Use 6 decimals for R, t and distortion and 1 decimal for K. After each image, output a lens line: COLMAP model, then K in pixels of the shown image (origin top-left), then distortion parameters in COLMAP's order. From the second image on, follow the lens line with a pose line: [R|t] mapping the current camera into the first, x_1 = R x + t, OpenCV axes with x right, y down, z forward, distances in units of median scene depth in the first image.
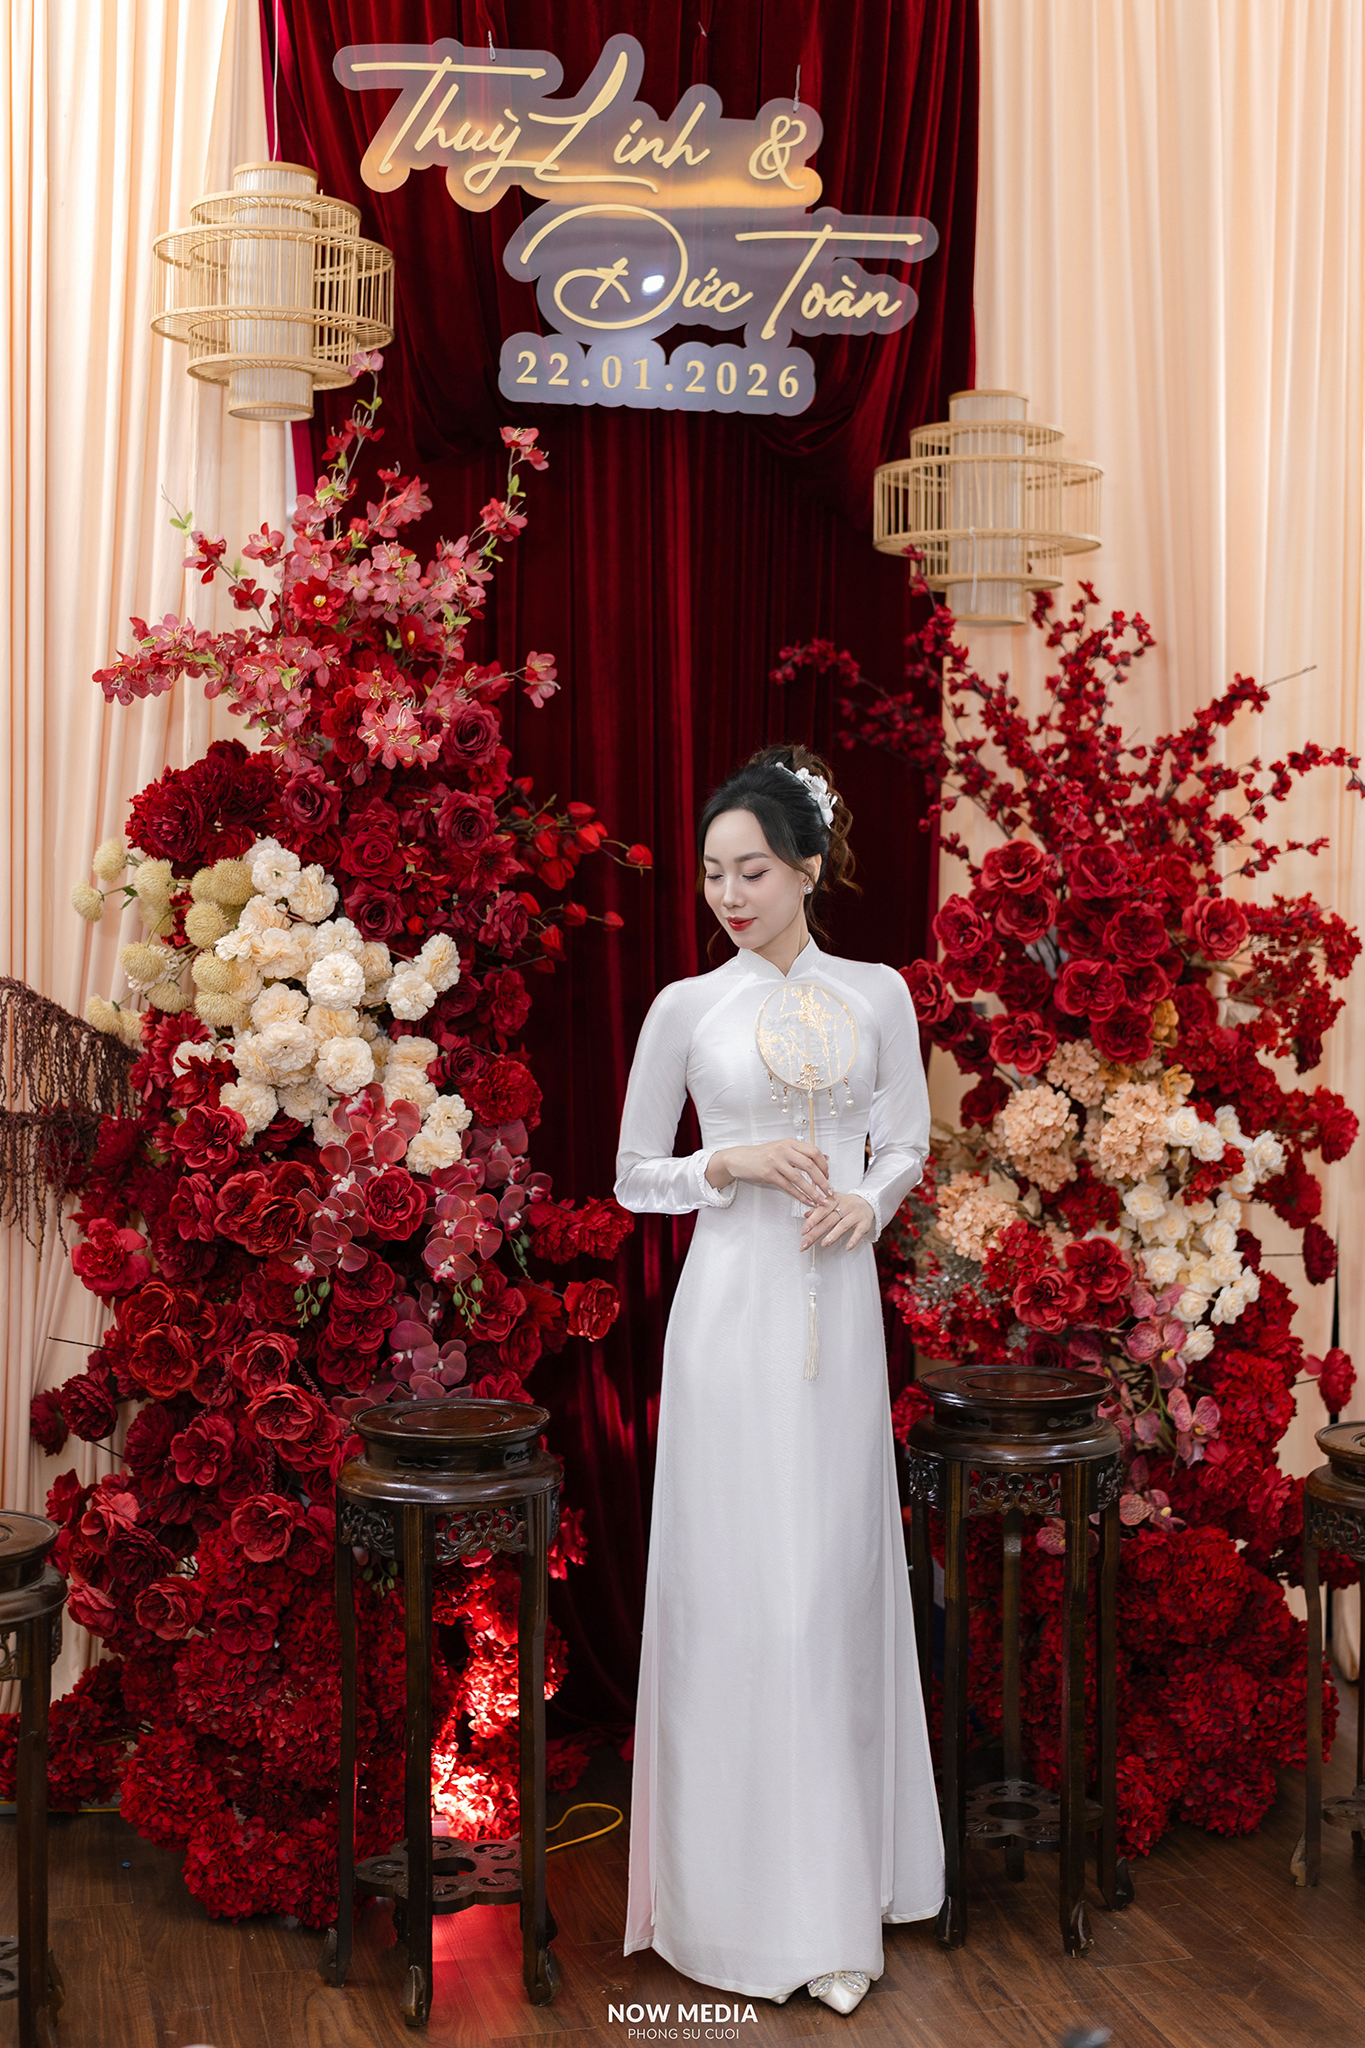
lens RADIAL K [[2931.3, 0, 698.5], [0, 2931.3, 1017.0], [0, 0, 1]] dist [0.013436, 0.000000]
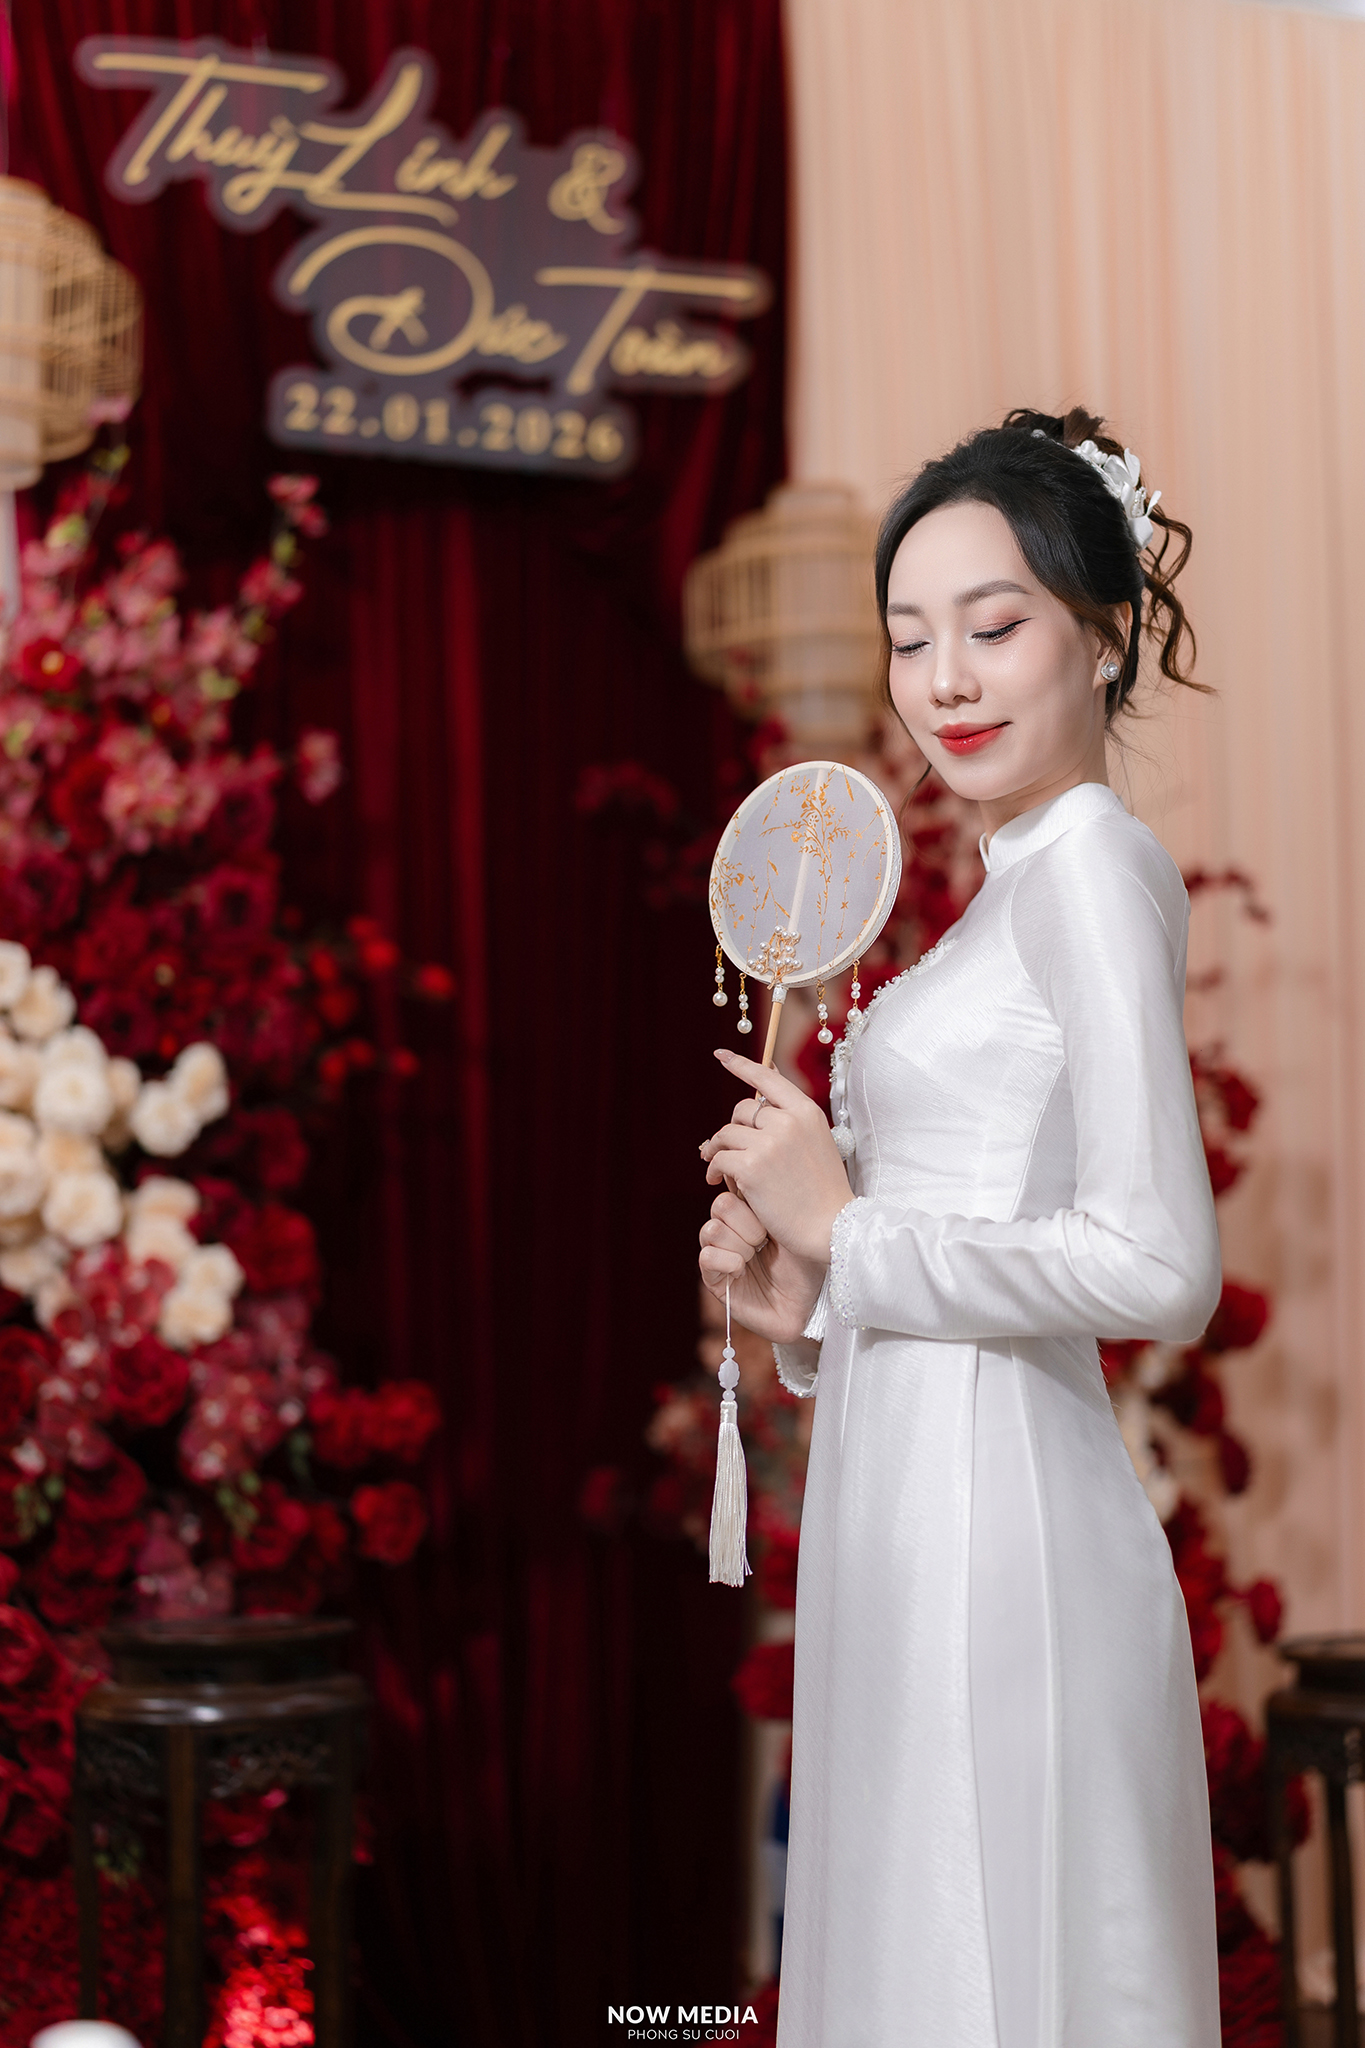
lens RADIAL K [[2931.3, 0, 691.8], [0, 2931.3, 1016.5], [0, 0, 1]] dist [0.013436, 0.000000]
pose [[0.992252, -0.004536, 0.124163, -0.052306], [0.025834, 0.985024, -0.170470, 0.100502], [-0.121530, 0.172357, 0.977509, 0.181649]]
